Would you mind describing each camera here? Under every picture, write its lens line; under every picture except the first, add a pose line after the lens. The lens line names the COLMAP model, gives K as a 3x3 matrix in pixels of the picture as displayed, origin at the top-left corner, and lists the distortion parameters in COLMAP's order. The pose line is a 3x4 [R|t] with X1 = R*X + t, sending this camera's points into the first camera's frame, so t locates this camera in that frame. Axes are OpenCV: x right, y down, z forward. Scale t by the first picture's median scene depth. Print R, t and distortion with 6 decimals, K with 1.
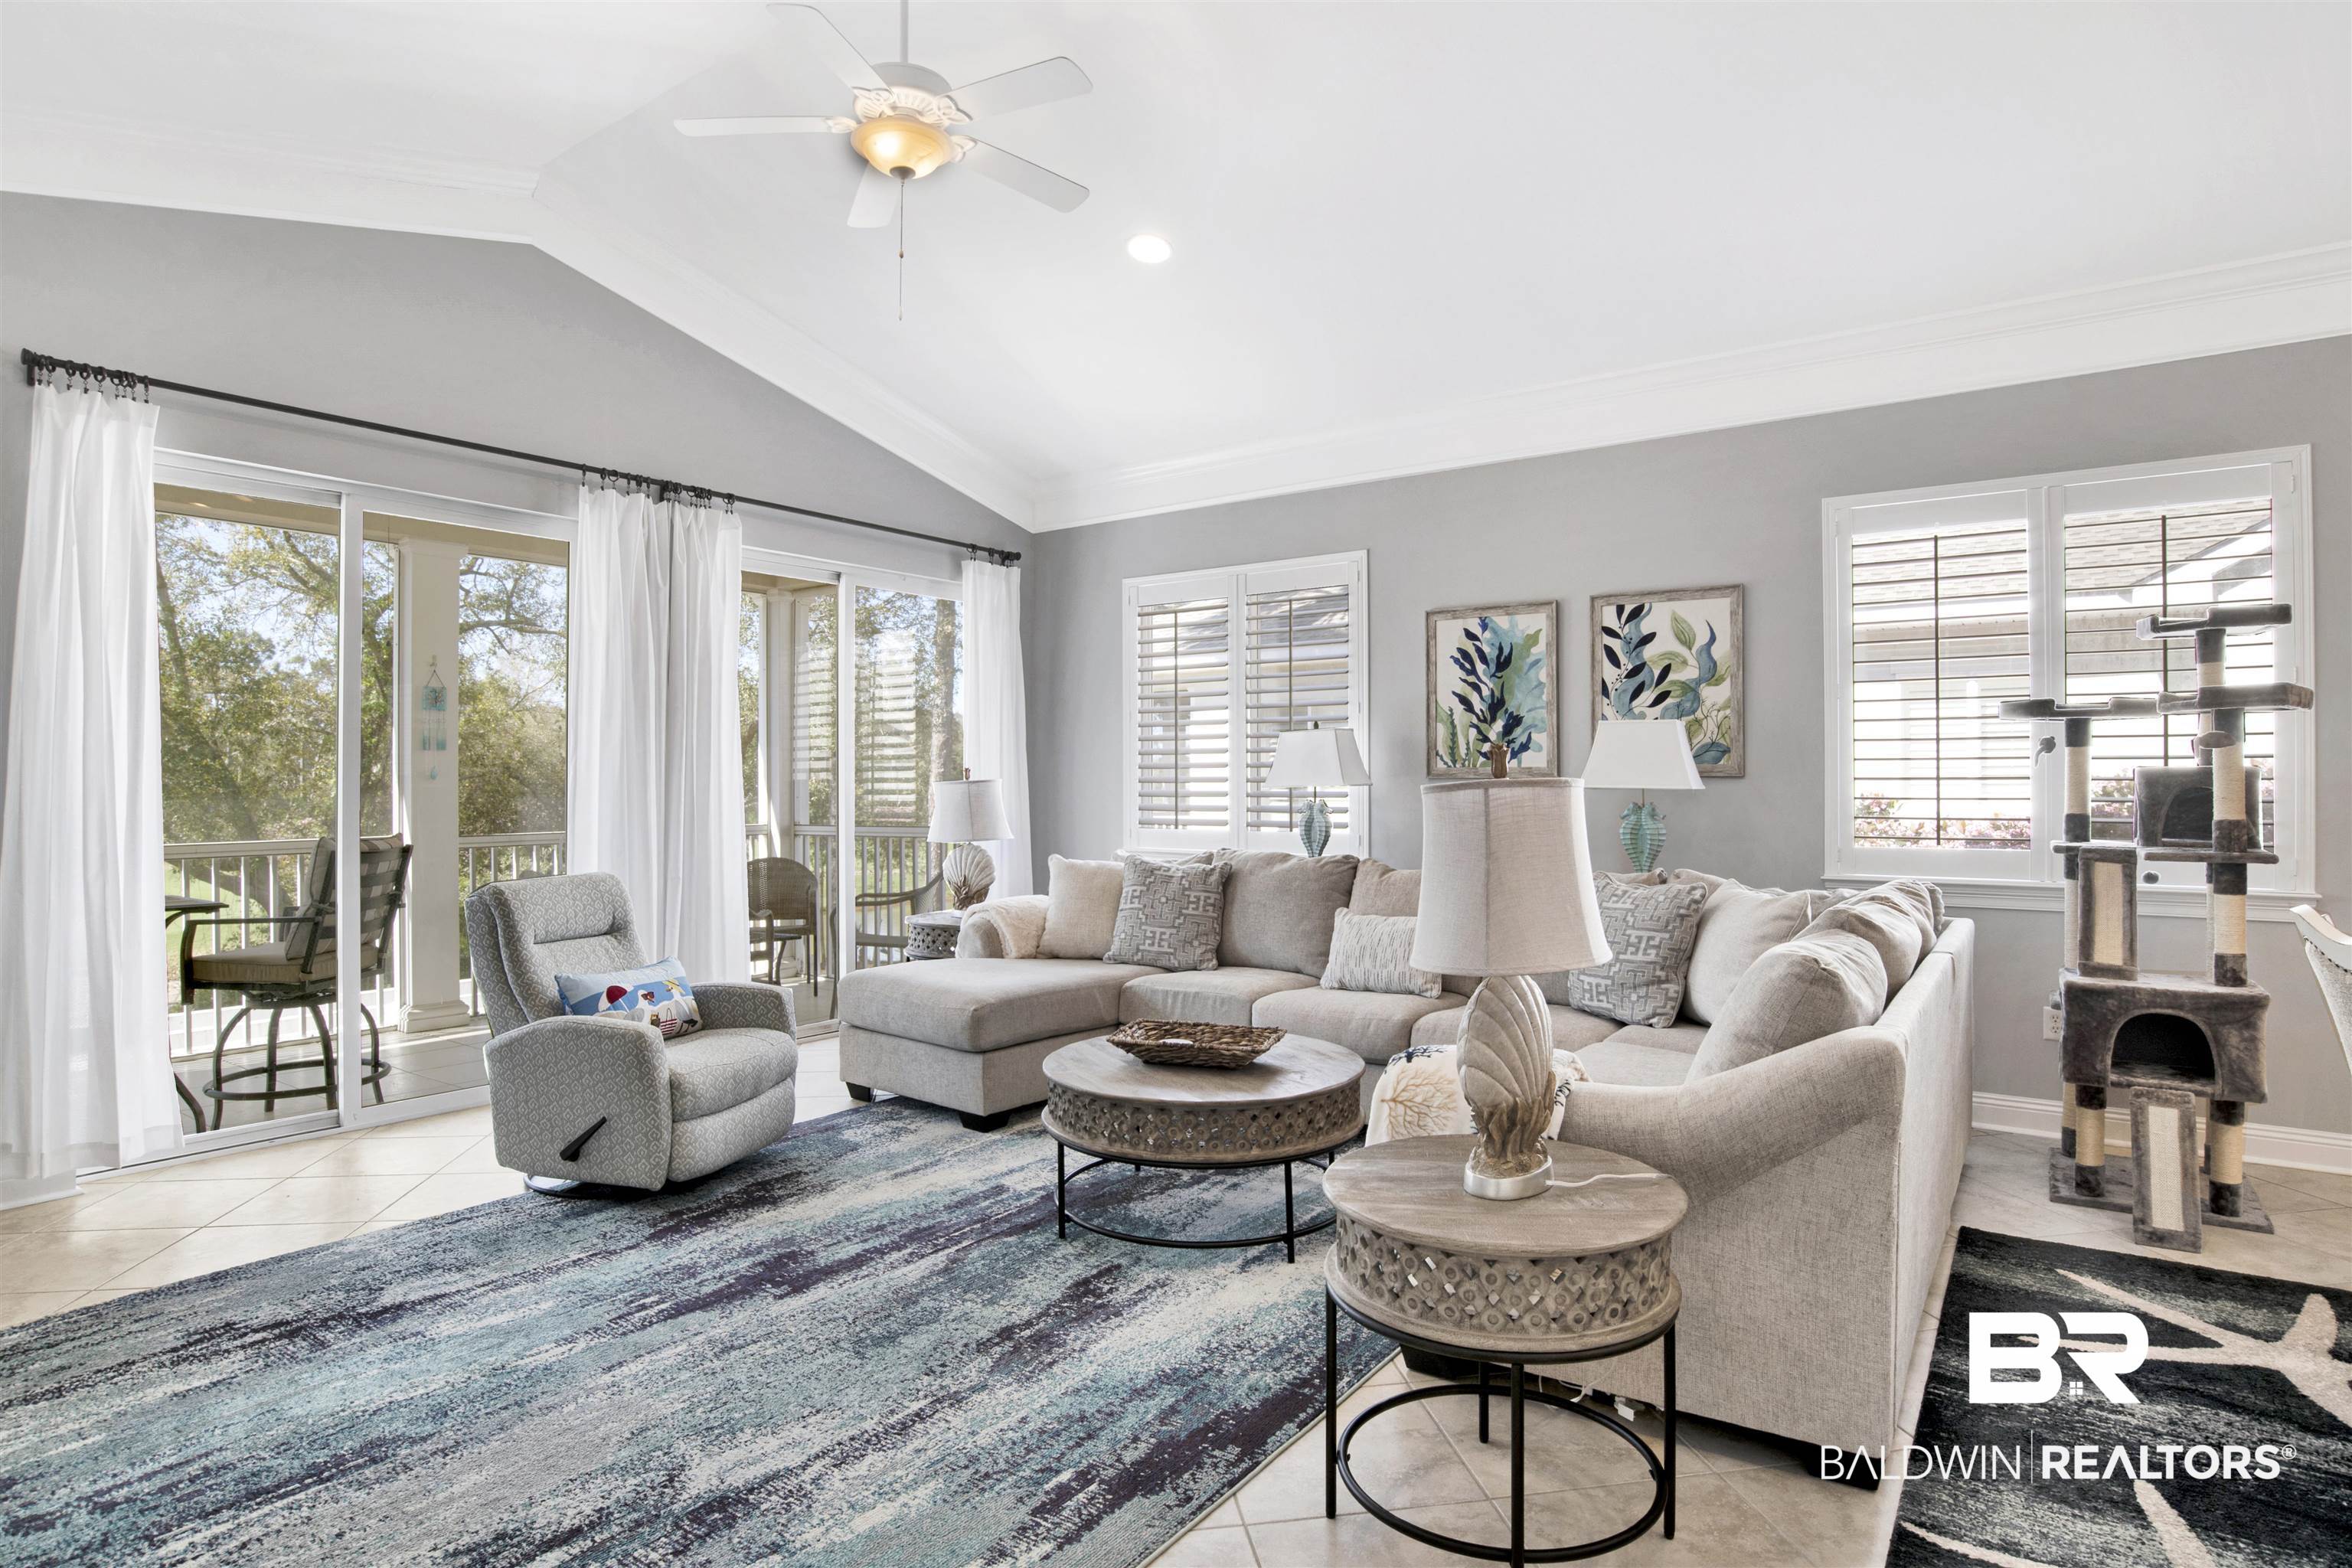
lens RADIAL K [[1249.2, 0, 1210.3], [0, 1249.2, 789.7], [0, 0, 1]] dist [-0.067403, 0.020111]
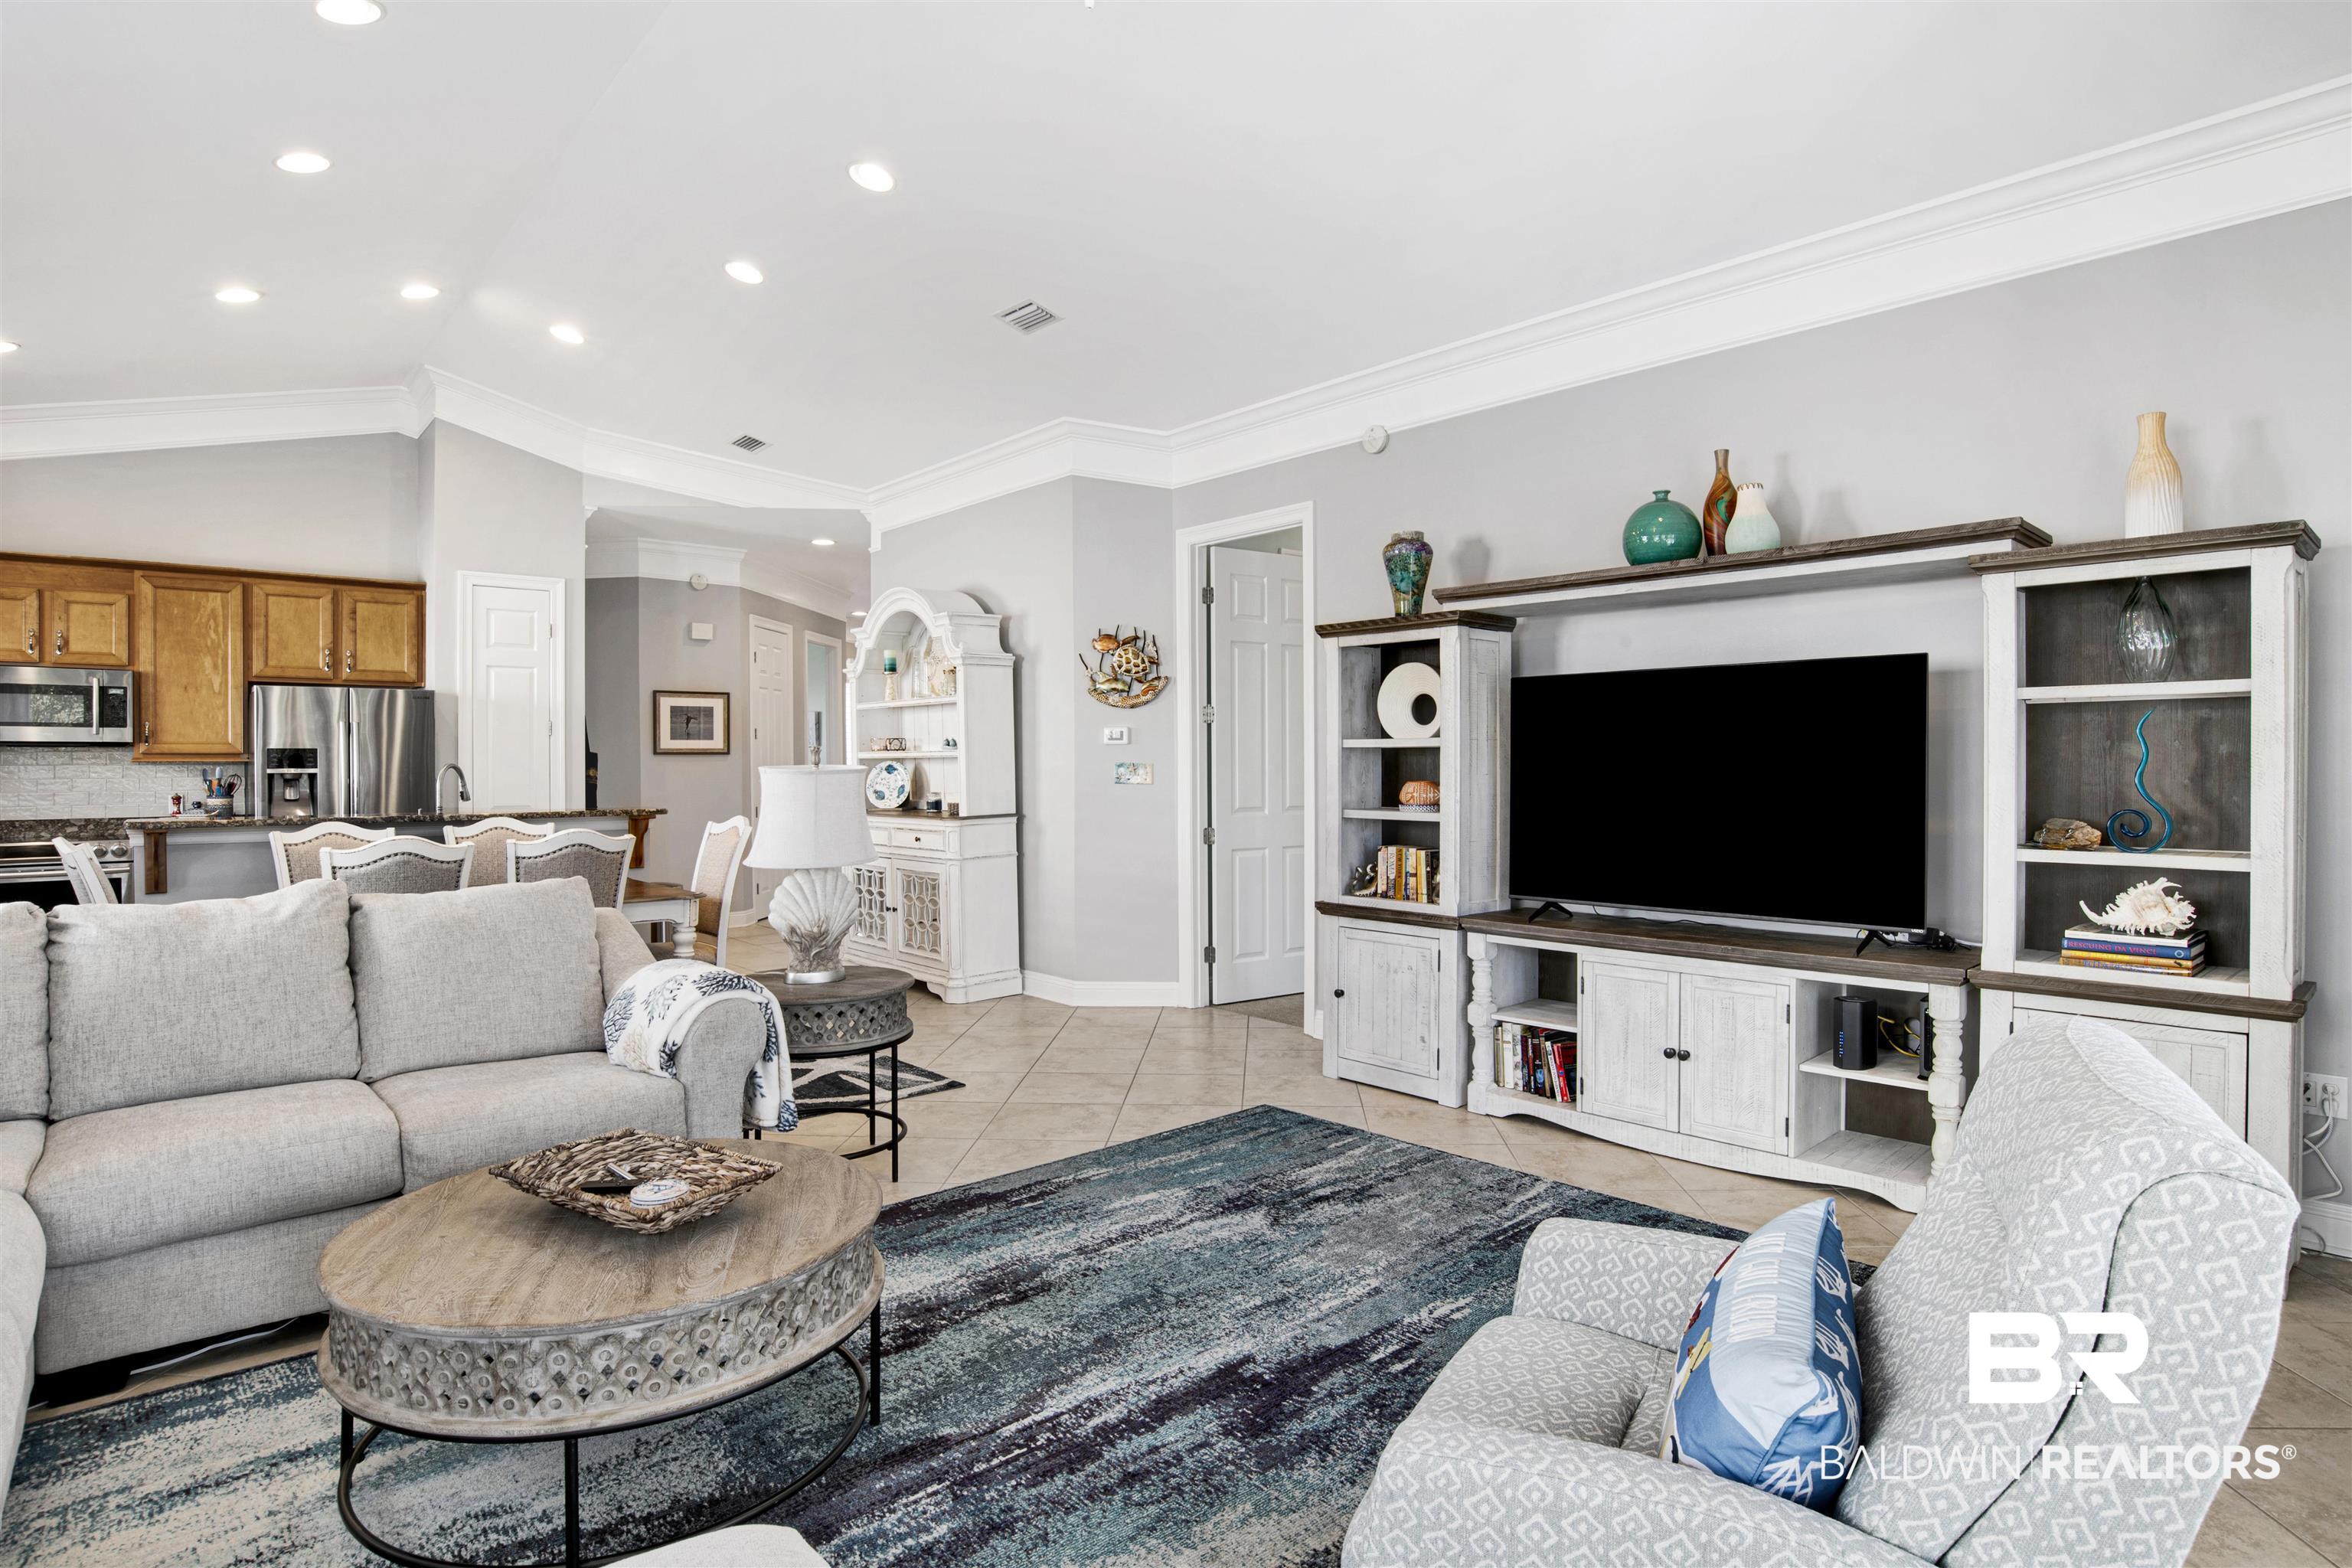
lens RADIAL K [[1249.2, 0, 1223.3], [0, 1249.2, 759.5], [0, 0, 1]] dist [-0.067403, 0.020111]
pose [[-0.977947, 0.007045, 0.208736, -0.421653], [0.008610, 0.999941, 0.006590, -0.012386], [-0.208677, 0.008242, -0.977950, 1.504667]]
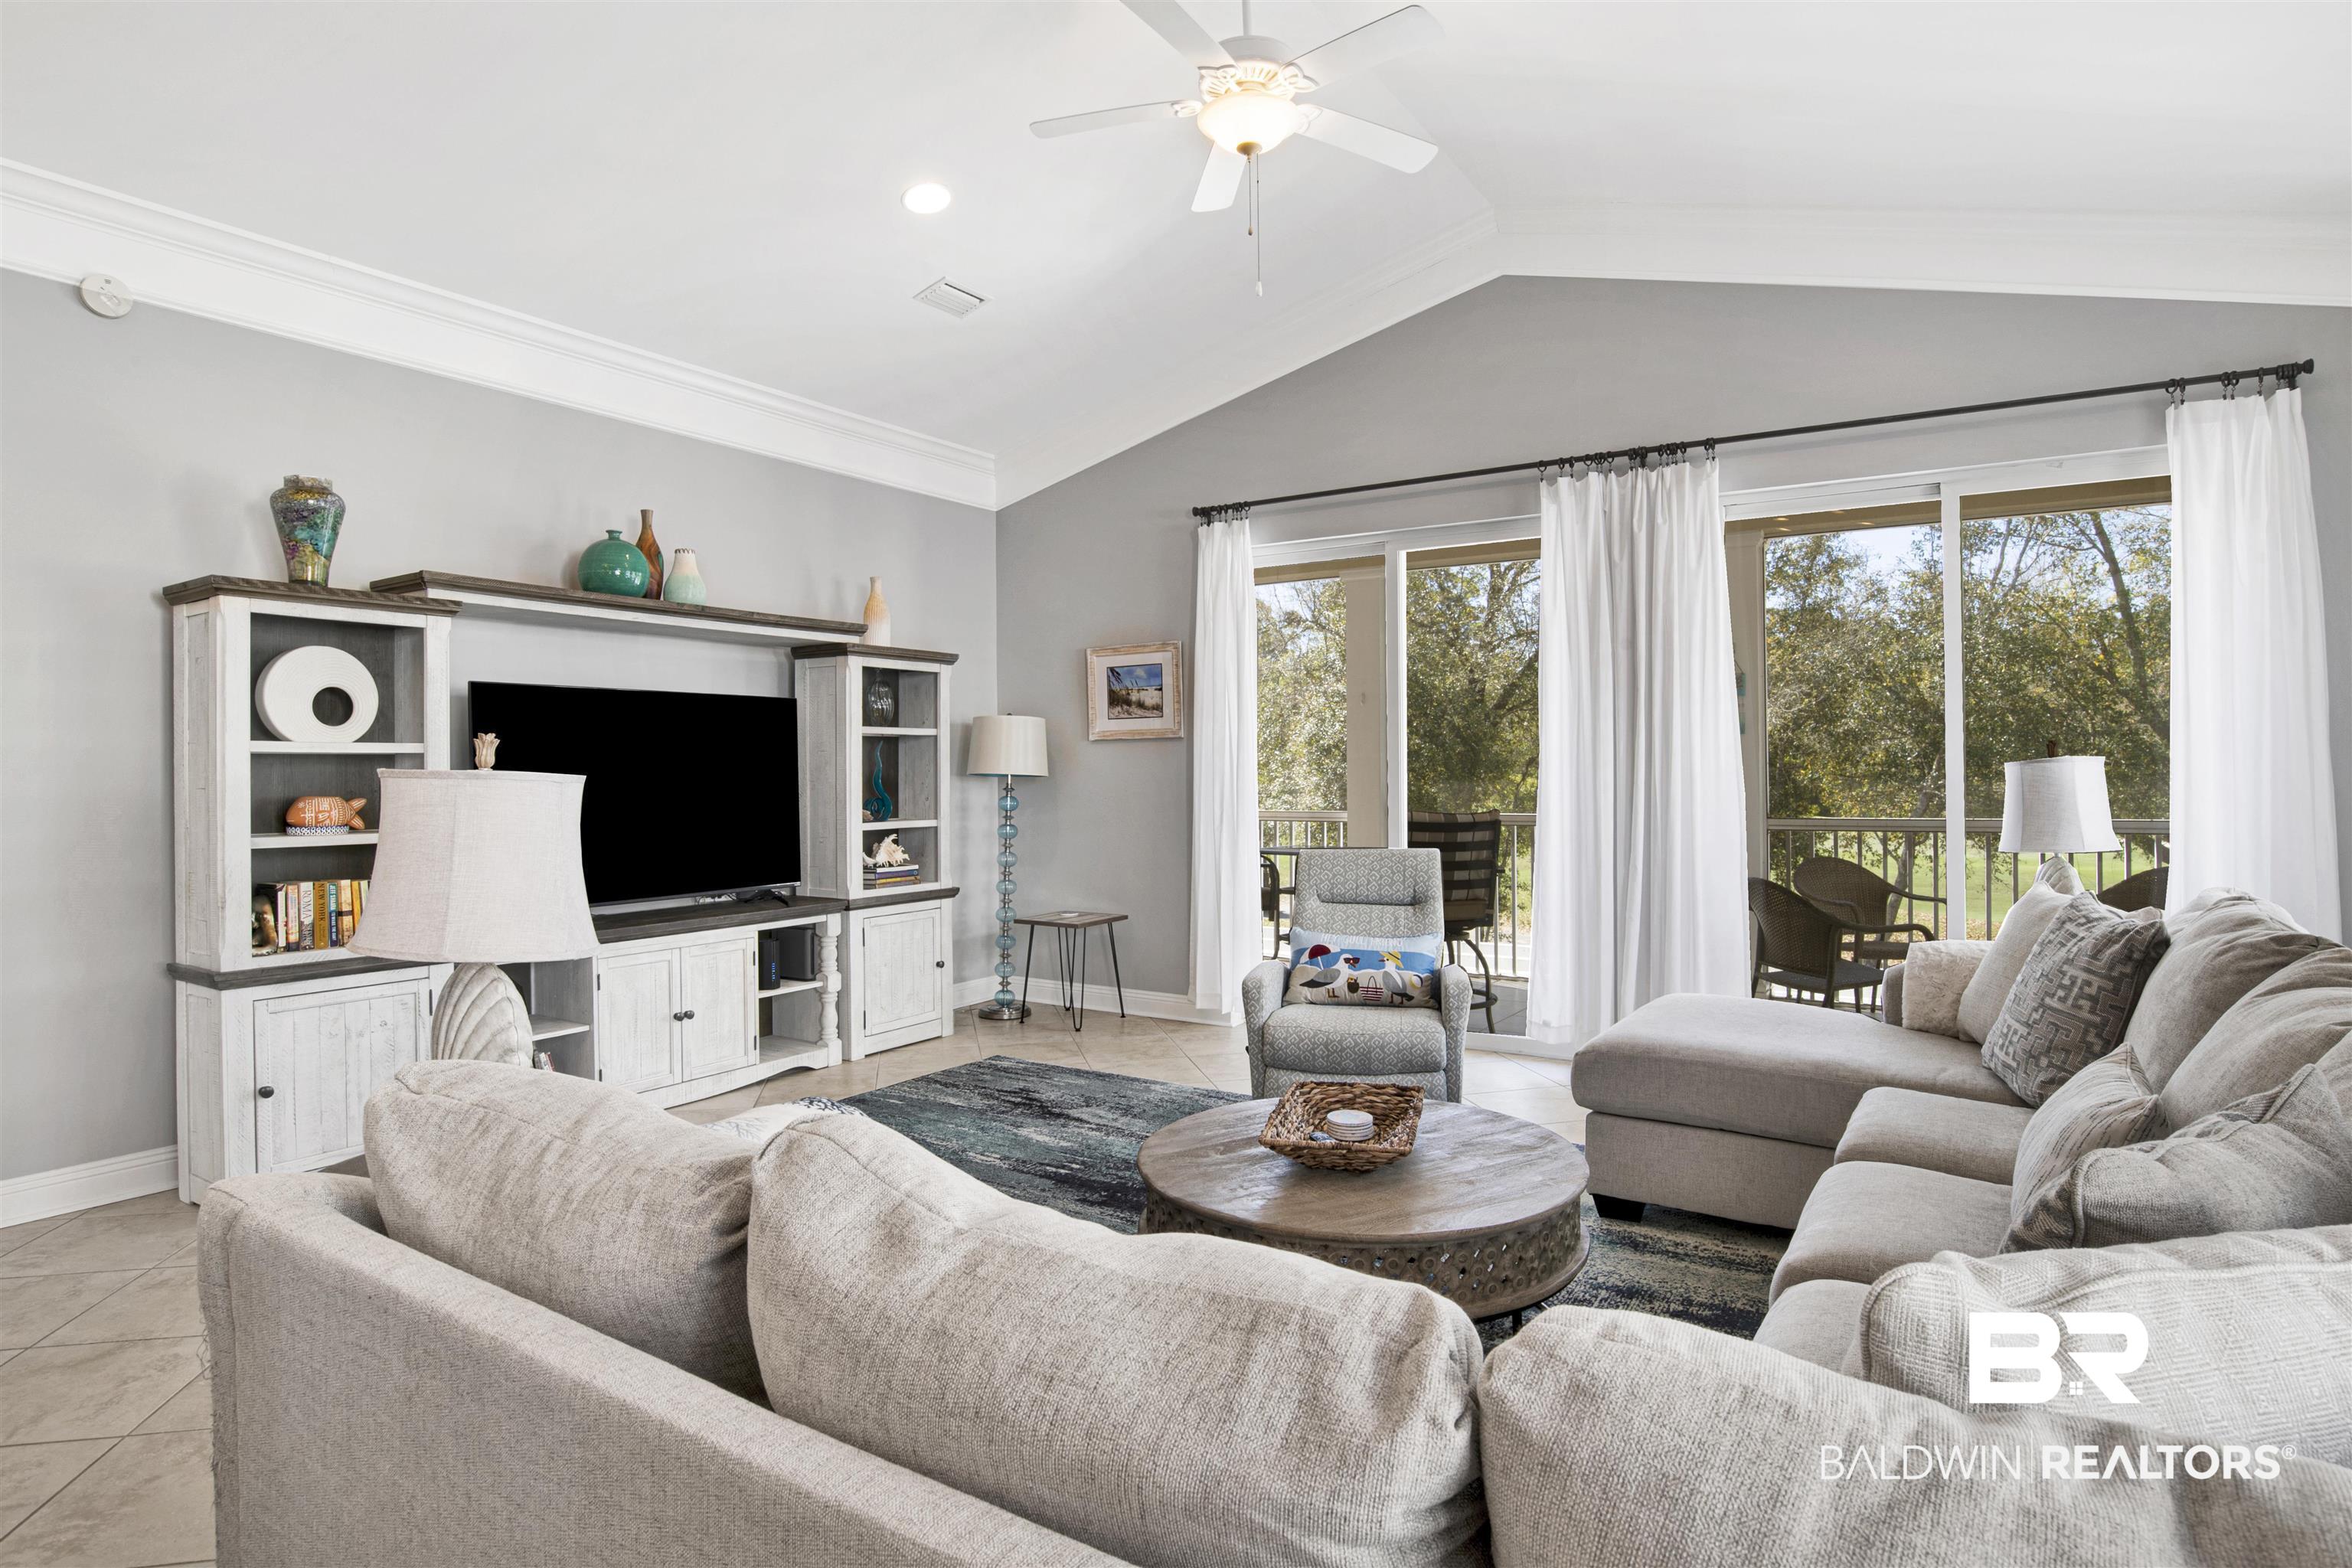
lens RADIAL K [[1249.2, 0, 1145.2], [0, 1249.2, 763.1], [0, 0, 1]] dist [-0.067403, 0.020111]
pose [[0.024257, -0.002293, -0.999703, 0.688980], [-0.003381, 0.999991, -0.002376, -0.006020], [0.999700, 0.003438, 0.024249, 0.831542]]
